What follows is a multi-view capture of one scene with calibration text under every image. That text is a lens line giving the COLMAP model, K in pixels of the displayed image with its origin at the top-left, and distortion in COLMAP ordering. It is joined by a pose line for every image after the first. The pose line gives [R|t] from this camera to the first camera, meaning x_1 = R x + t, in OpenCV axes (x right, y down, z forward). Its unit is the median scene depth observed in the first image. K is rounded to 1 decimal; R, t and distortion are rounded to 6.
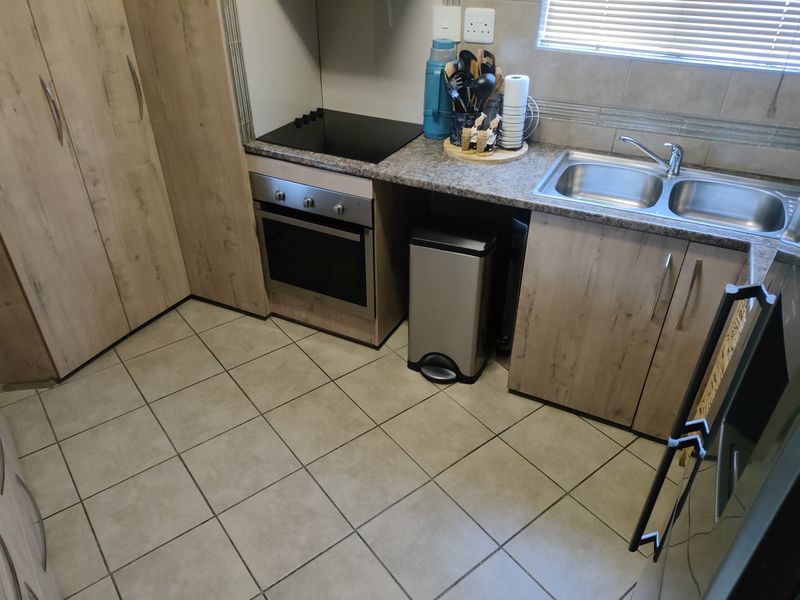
lens RADIAL K [[586.9, 0, 399.9], [0, 586.9, 300.1], [0, 0, 1]] dist [0.039815, -0.027983]
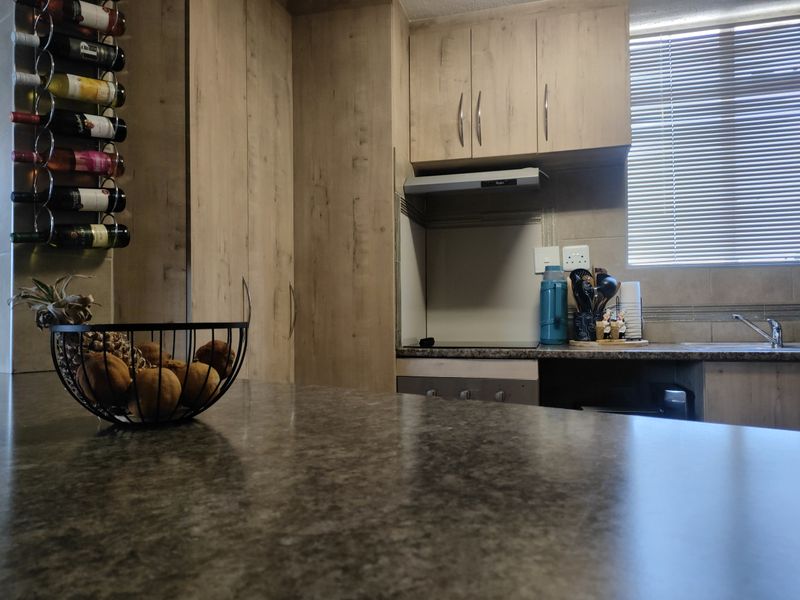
lens RADIAL K [[586.9, 0, 399.3], [0, 586.9, 301.2], [0, 0, 1]] dist [0.039815, -0.027983]
pose [[0.979044, -0.011818, 0.203308, -0.507107], [0.126763, 0.816701, -0.562966, 0.278382], [-0.159389, 0.576940, 0.801084, 0.114326]]
